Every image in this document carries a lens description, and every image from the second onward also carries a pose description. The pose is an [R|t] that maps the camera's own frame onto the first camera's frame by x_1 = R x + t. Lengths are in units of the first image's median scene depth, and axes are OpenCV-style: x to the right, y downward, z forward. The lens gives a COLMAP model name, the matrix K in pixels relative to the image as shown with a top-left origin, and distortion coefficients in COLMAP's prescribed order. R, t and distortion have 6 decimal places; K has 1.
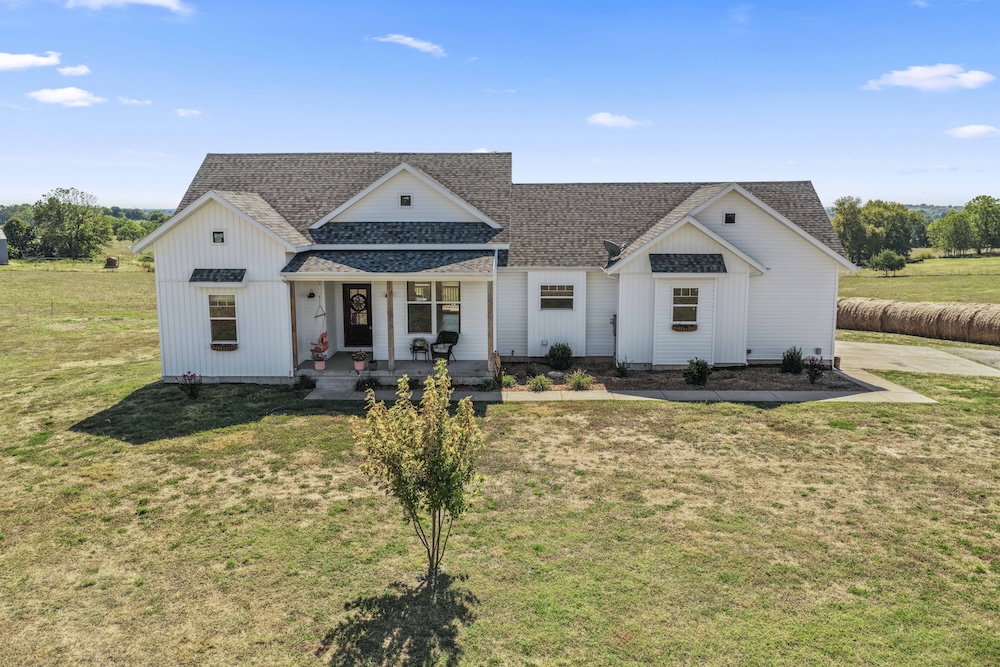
lens RADIAL K [[821.0, 0, 503.3], [0, 821.0, 334.9], [0, 0, 1]] dist [-0.013131, 0.037490]
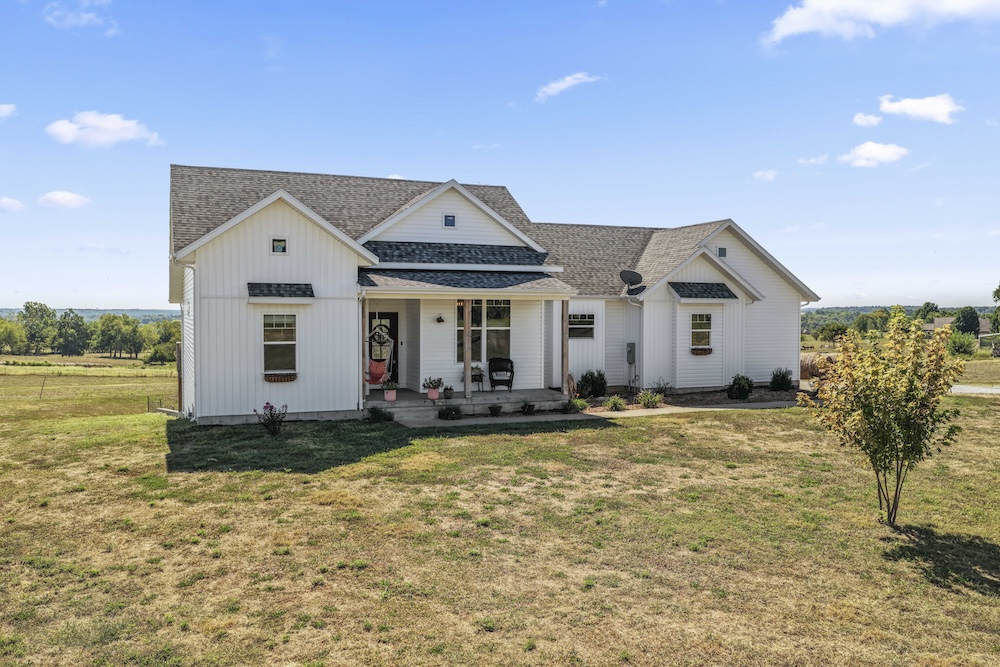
lens RADIAL K [[821.0, 0, 500.6], [0, 821.0, 335.4], [0, 0, 1]] dist [-0.013131, 0.037490]
pose [[0.913608, -0.008040, 0.406517, -0.472244], [0.057985, 0.992162, -0.110693, 0.077215], [-0.402441, 0.124702, 0.906913, 0.151036]]
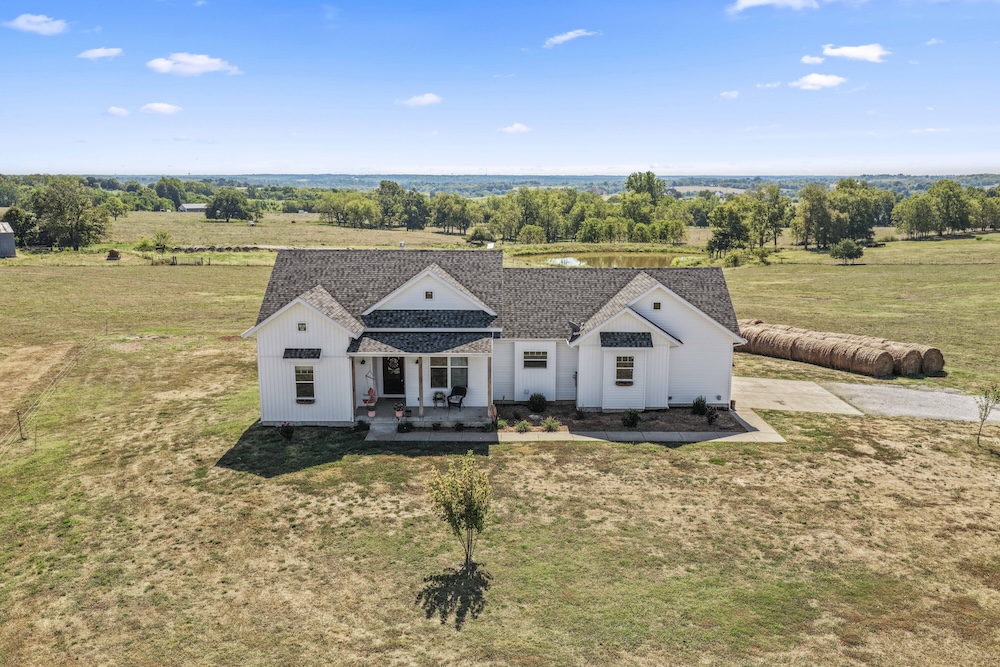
lens RADIAL K [[821.0, 0, 502.6], [0, 821.0, 334.5], [0, 0, 1]] dist [-0.013131, 0.037490]
pose [[0.999710, -0.001039, 0.024052, -0.027279], [0.000157, 0.999327, 0.036668, -0.155638], [-0.024074, -0.036654, 0.999038, -0.447604]]
